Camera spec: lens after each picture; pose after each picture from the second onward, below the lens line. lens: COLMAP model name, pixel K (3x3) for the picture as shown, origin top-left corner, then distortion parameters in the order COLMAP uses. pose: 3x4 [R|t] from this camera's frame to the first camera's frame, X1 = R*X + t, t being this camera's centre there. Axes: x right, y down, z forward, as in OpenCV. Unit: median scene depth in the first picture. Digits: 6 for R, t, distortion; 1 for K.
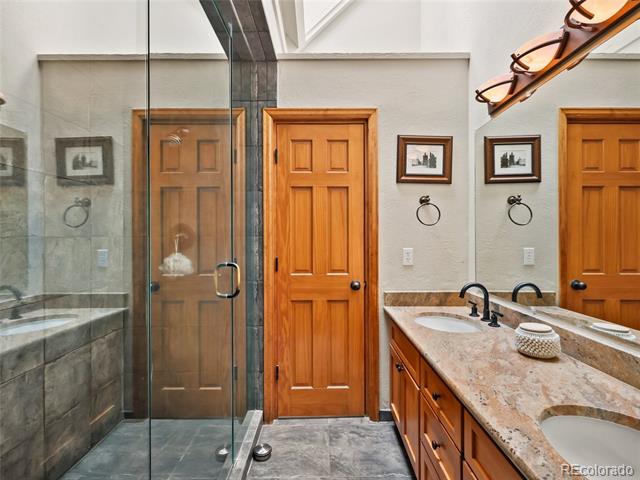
lens RADIAL K [[313.8, 0, 320.9], [0, 313.8, 238.9], [0, 0, 1]] dist [-0.005228, 0.001092]
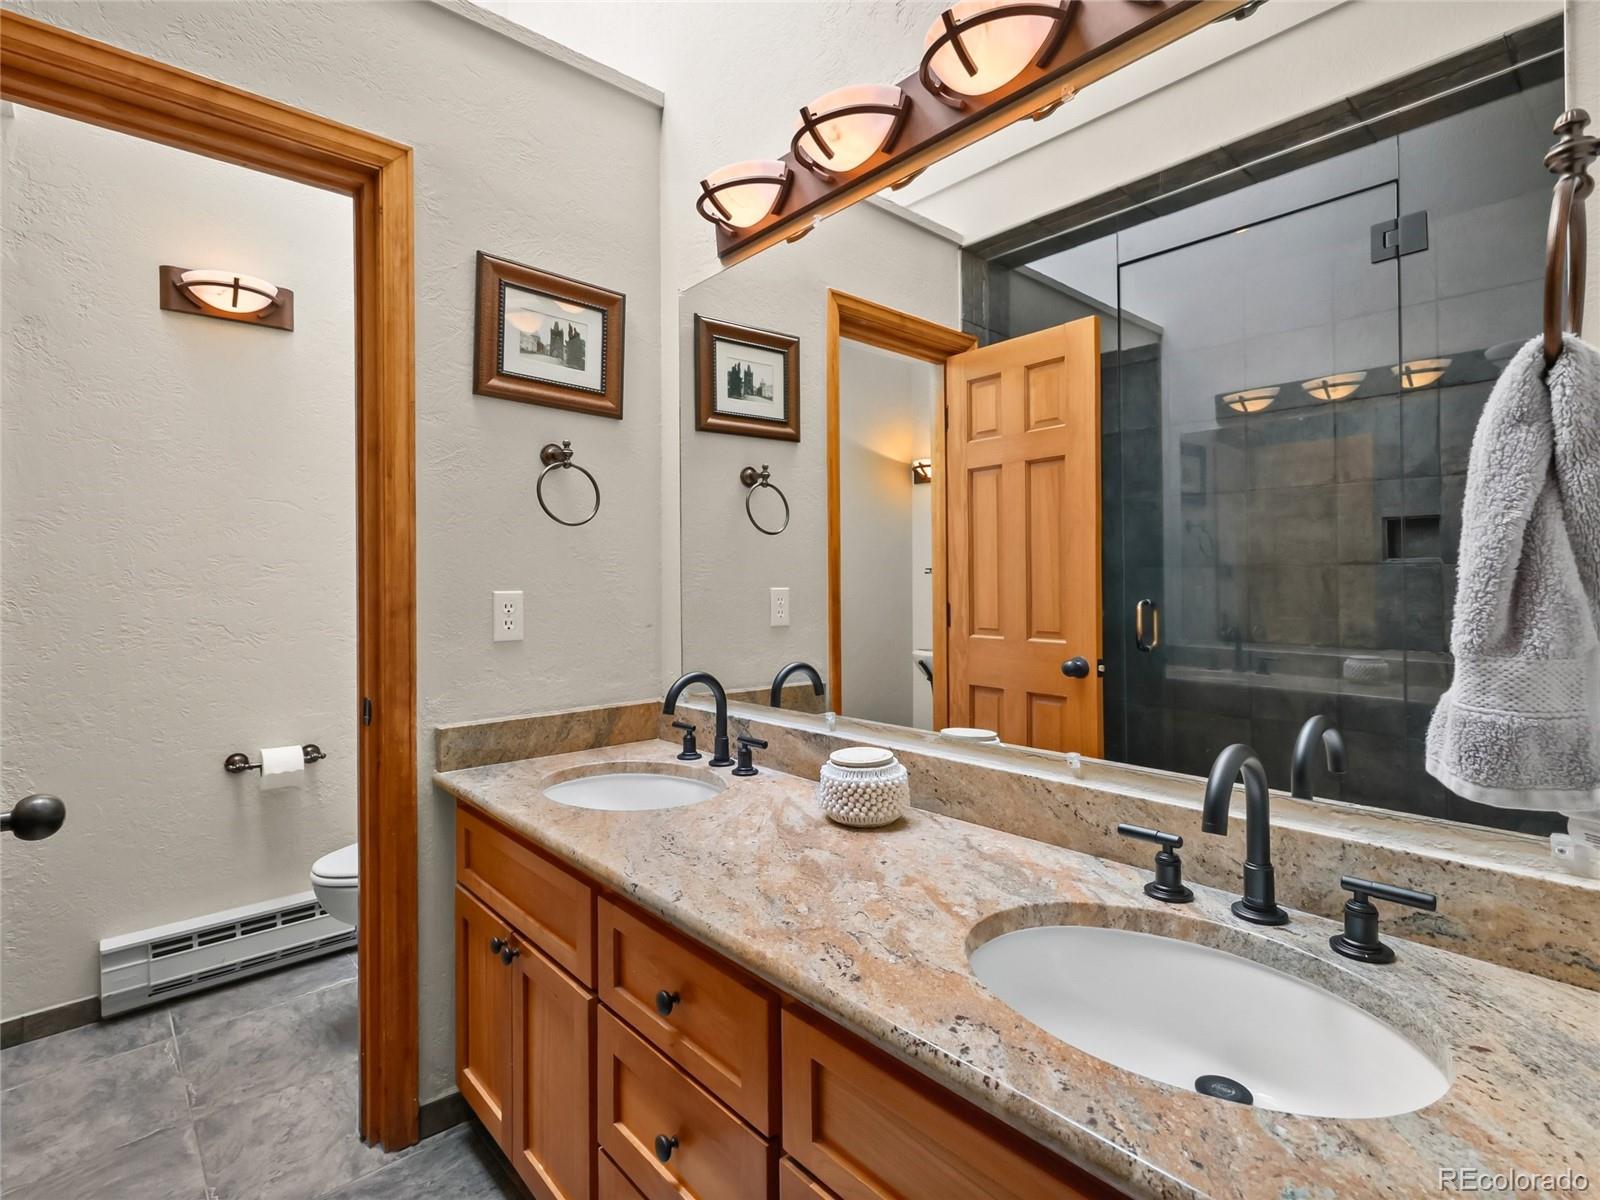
lens RADIAL K [[784.5, 0, 794.8], [0, 784.5, 583.6], [0, 0, 1]] dist [-0.005228, 0.001092]
pose [[0.744628, -0.001229, 0.667478, -0.068035], [0.011328, 0.999878, -0.010796, 0.039731], [-0.667383, 0.015600, 0.744551, 0.182451]]
